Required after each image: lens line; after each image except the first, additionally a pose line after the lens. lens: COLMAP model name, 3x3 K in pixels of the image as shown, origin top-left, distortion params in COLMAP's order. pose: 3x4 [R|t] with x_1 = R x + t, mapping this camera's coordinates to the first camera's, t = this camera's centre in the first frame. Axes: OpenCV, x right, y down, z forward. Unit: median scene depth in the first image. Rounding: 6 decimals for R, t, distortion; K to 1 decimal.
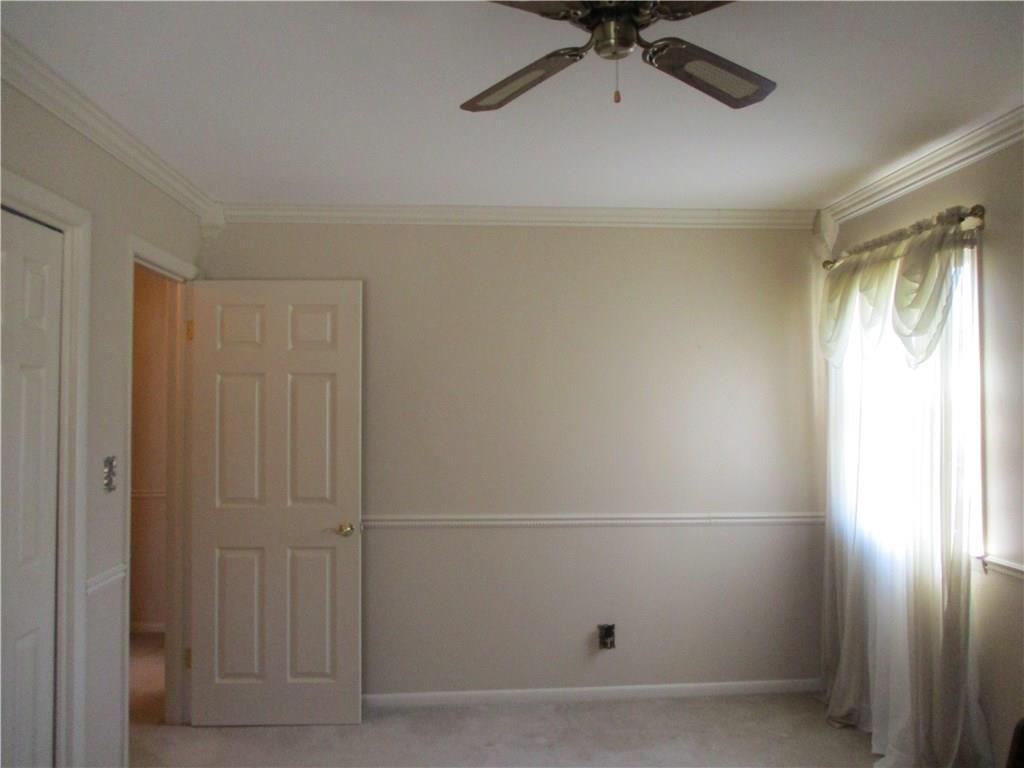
lens RADIAL K [[873.3, 0, 512.0], [0, 873.3, 384.0], [0, 0, 1]] dist [0.006216, -0.002183]
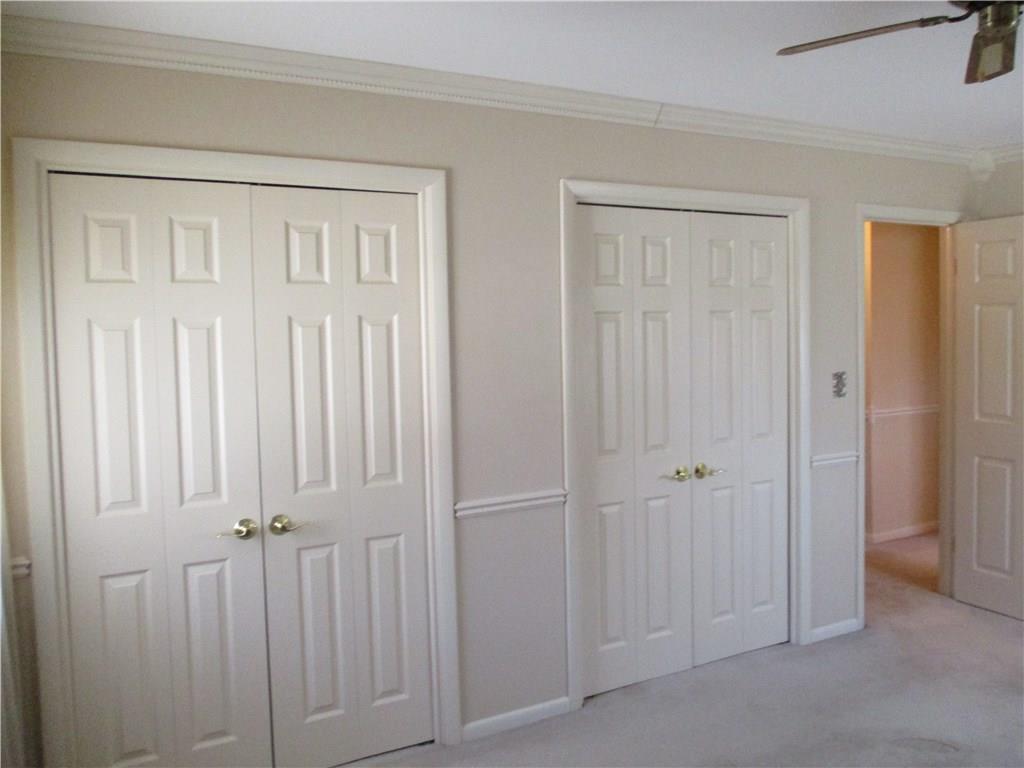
lens RADIAL K [[873.3, 0, 512.0], [0, 873.3, 384.0], [0, 0, 1]] dist [0.006216, -0.002183]
pose [[0.438627, 0.047100, -0.897434, 0.431472], [0.038062, 0.996756, 0.070915, -0.011748], [0.897863, -0.065263, 0.435412, -0.048376]]
